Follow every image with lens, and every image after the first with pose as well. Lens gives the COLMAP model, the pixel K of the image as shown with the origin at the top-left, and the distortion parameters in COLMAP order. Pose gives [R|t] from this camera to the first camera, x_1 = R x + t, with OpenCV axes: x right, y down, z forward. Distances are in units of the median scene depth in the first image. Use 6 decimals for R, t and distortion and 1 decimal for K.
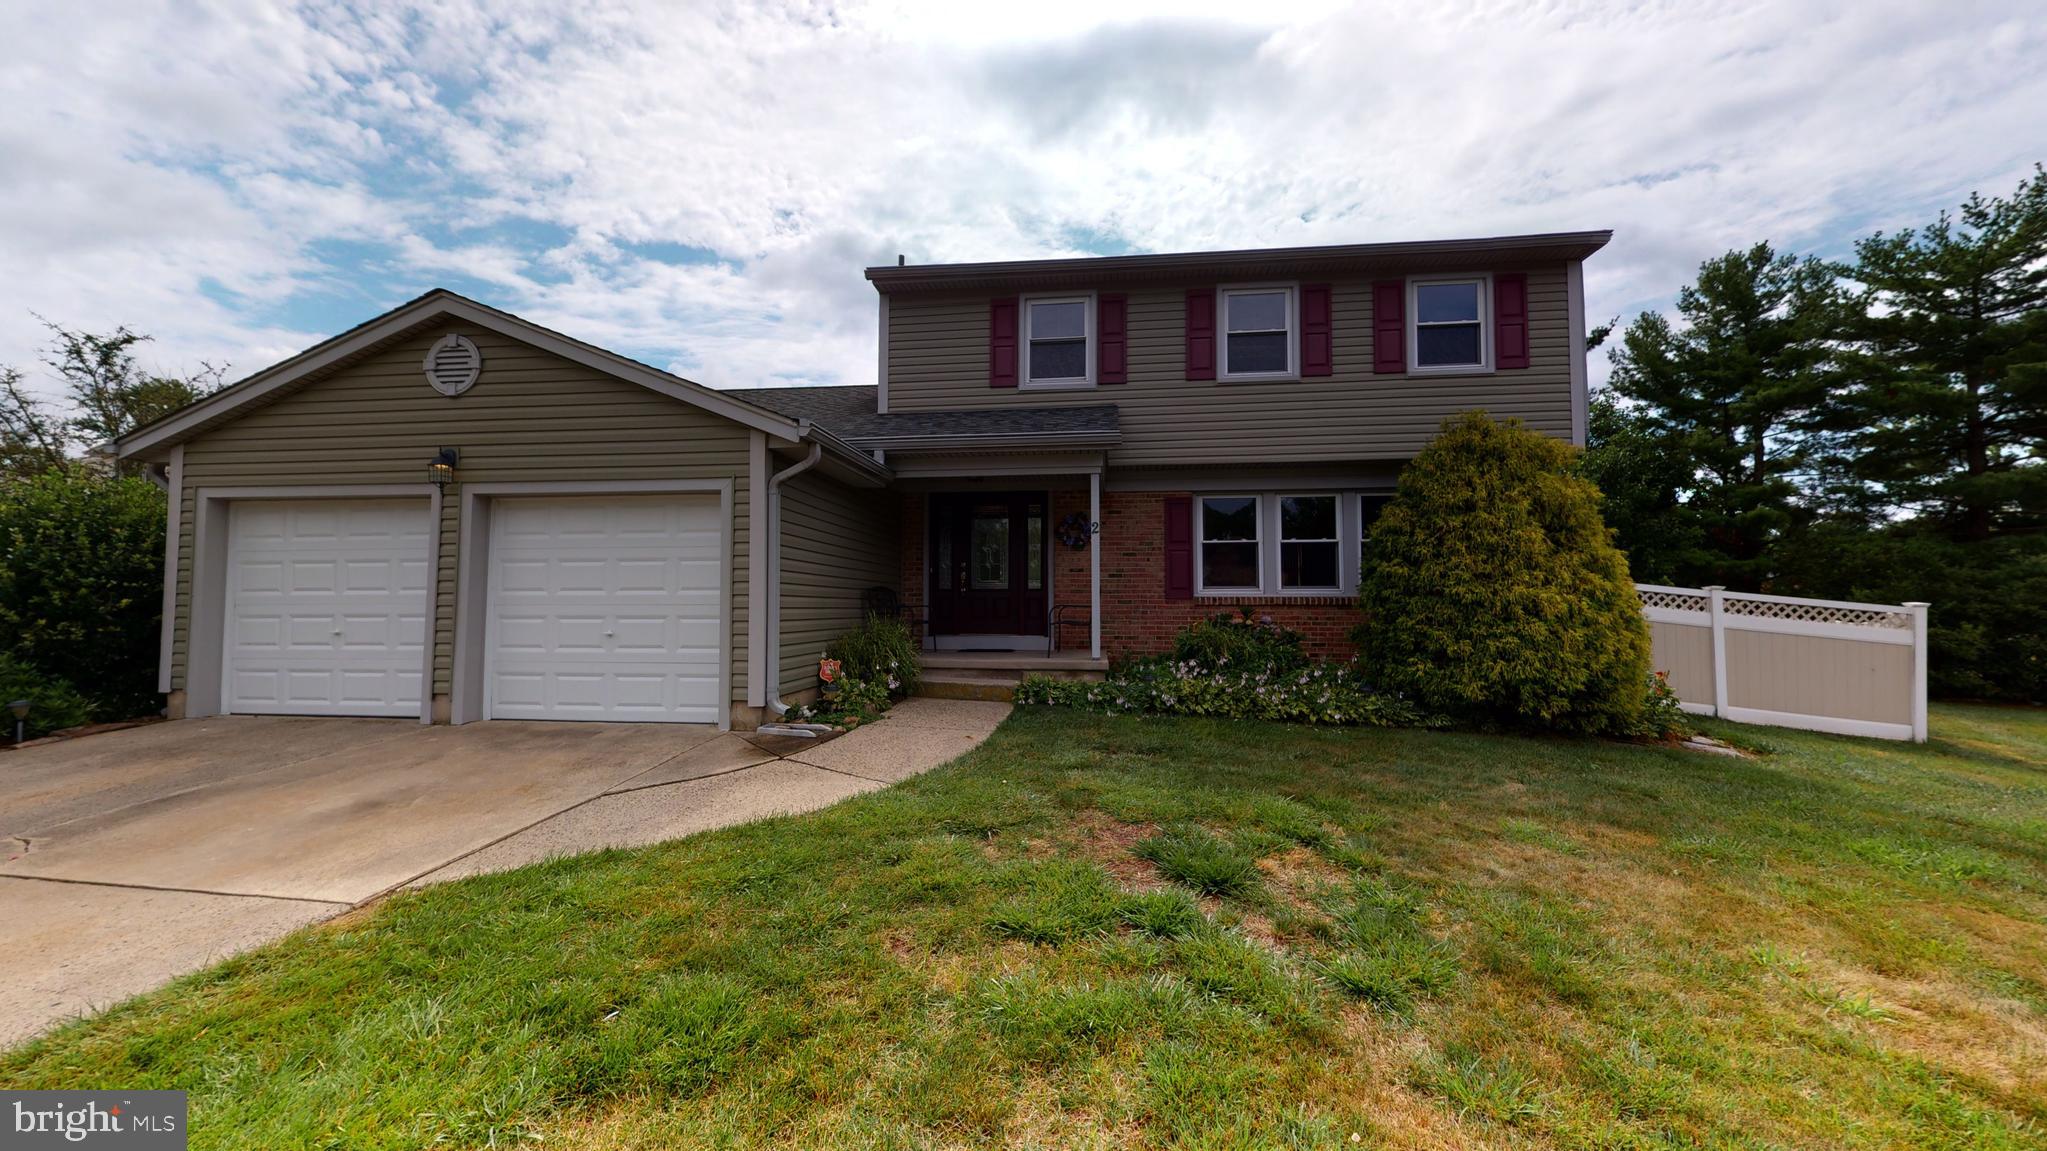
lens RADIAL K [[752.3, 0, 1023.5], [0, 752.3, 575.5], [0, 0, 1]] dist [0.000201, -0.000366]
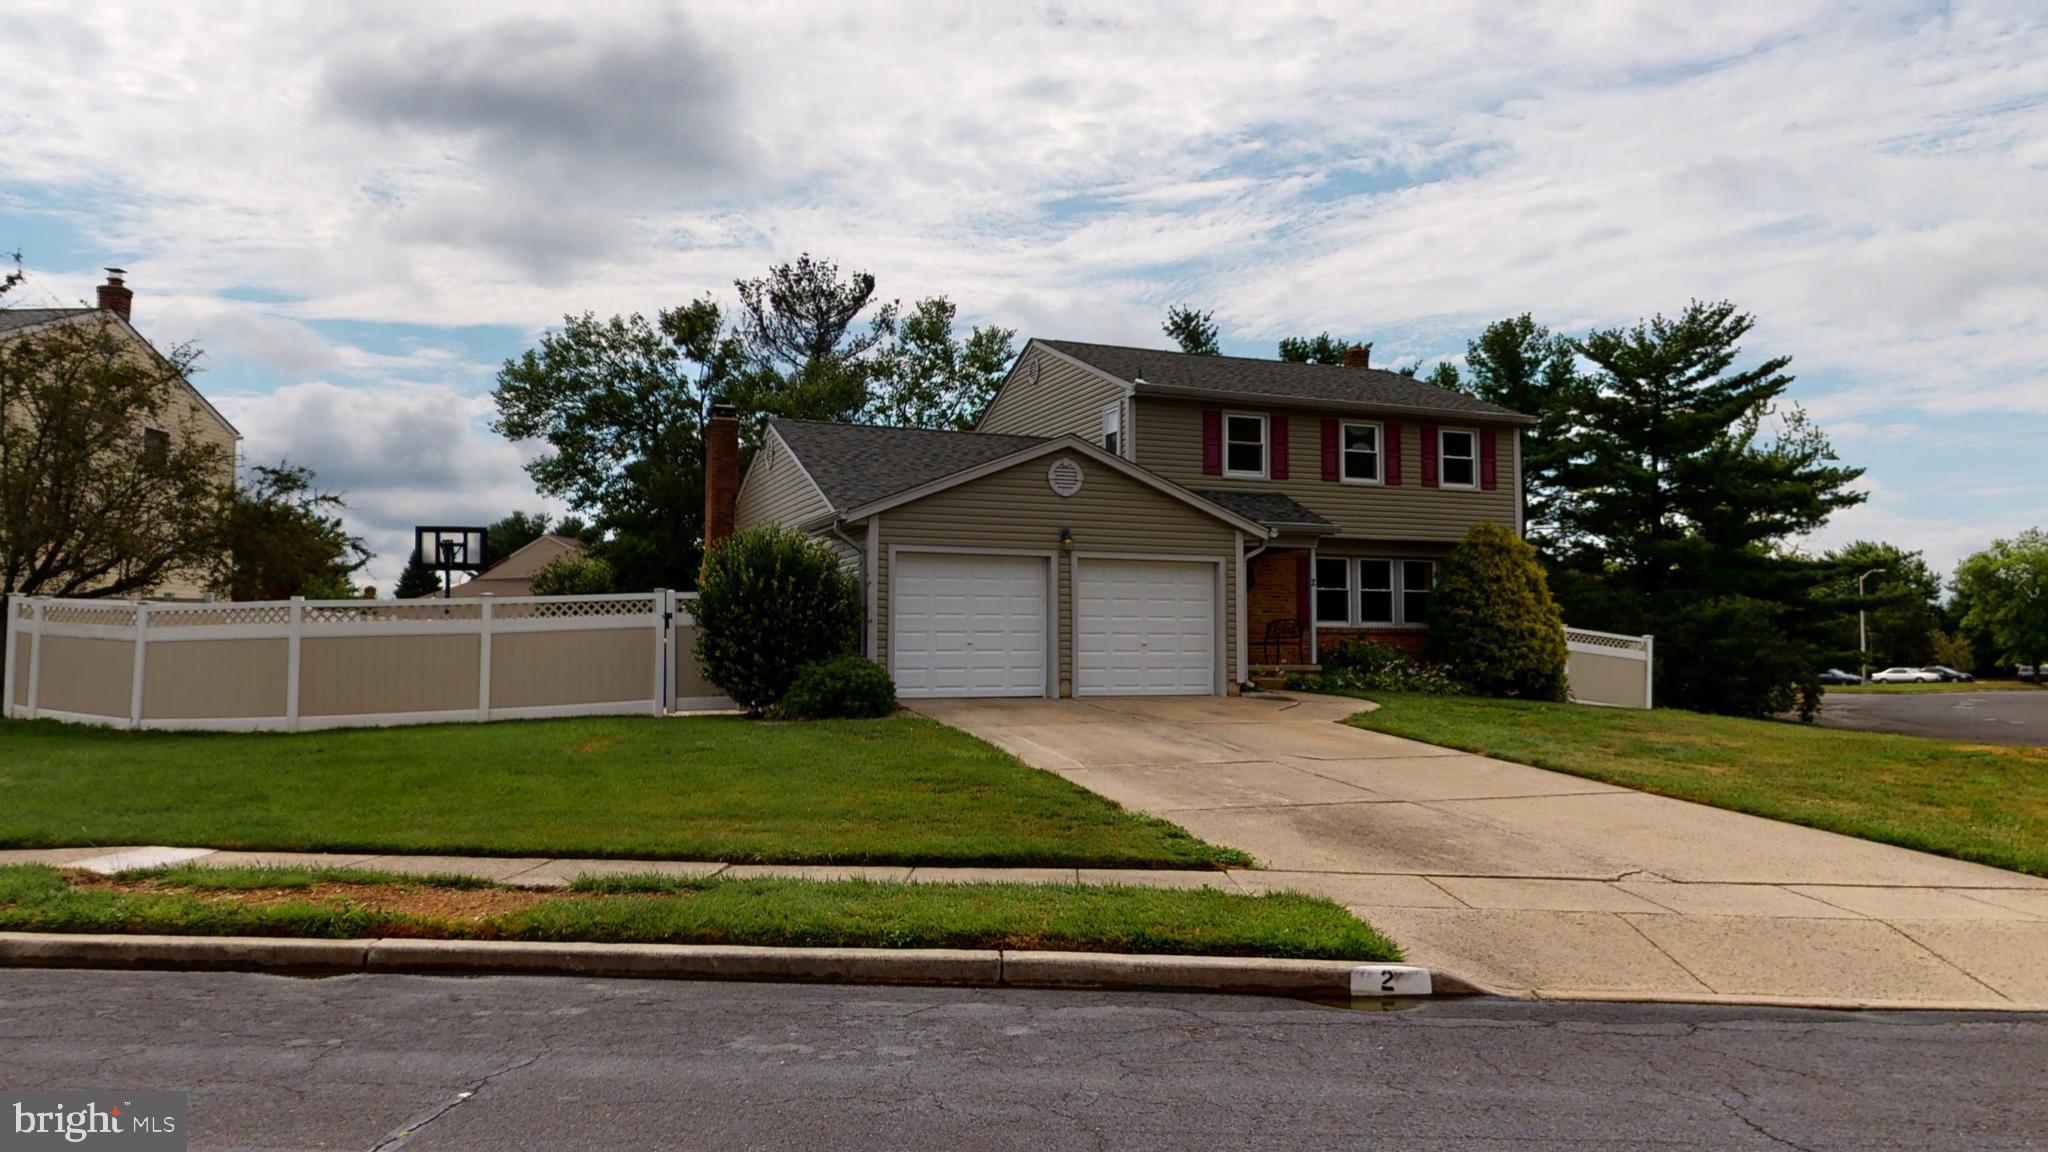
lens RADIAL K [[1423.4, 0, 1024.0], [0, 1423.4, 576.0], [0, 0, 1]] dist [-0.006730, -0.002696]
pose [[0.876695, 0.028793, 0.480184, -1.586719], [-0.019830, 0.999522, -0.023728, 0.005841], [-0.480638, 0.011280, 0.876847, -1.132519]]
